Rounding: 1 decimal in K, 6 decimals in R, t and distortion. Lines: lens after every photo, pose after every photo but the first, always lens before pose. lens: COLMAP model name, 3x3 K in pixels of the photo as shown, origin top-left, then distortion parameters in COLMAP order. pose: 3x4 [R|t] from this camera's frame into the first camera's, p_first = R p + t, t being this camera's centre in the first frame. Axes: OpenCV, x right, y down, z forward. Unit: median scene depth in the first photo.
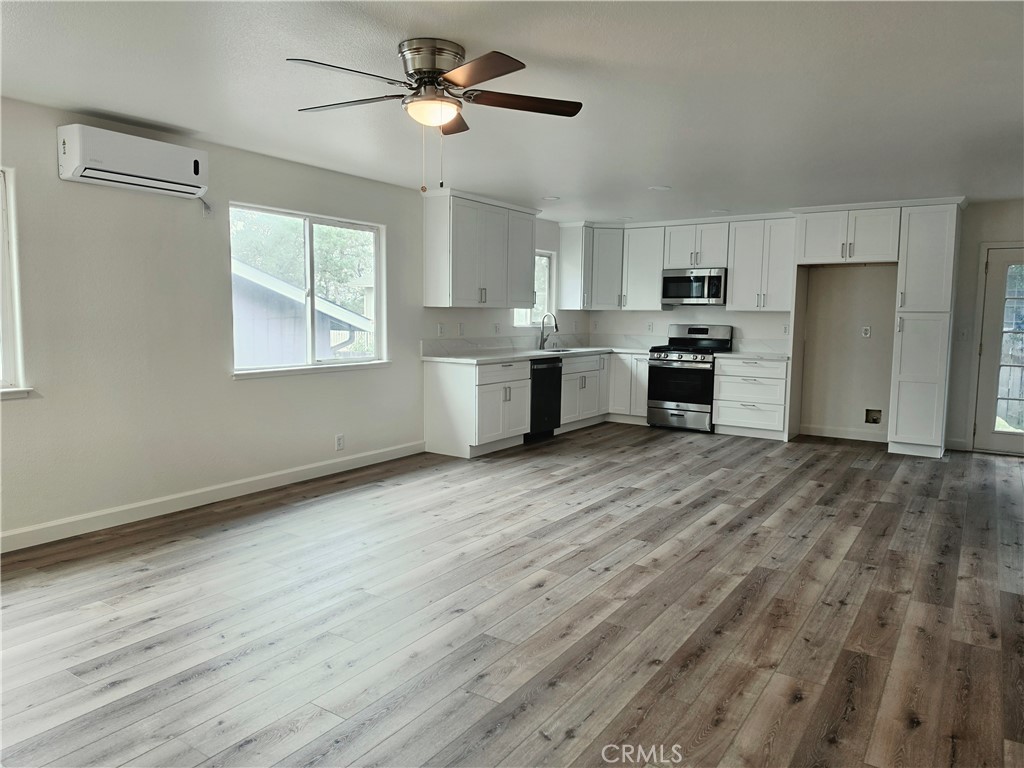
lens RADIAL K [[688.0, 0, 512.0], [0, 688.0, 384.0], [0, 0, 1]] dist [0.077746, -0.079899]
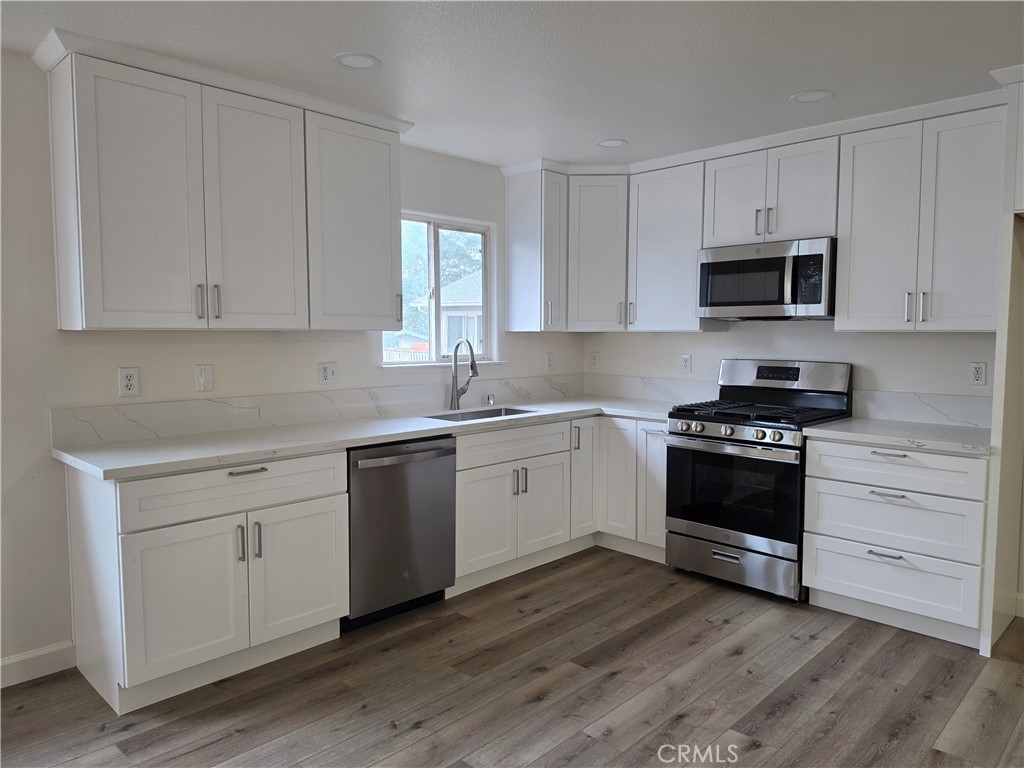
lens RADIAL K [[728.2, 0, 512.0], [0, 728.2, 384.0], [0, 0, 1]] dist [0.086280, -0.100901]
pose [[0.986813, 0.001366, -0.161860, 0.175594], [-0.006899, 0.999411, -0.033631, -0.052432], [0.161719, 0.034304, 0.986240, 0.481891]]
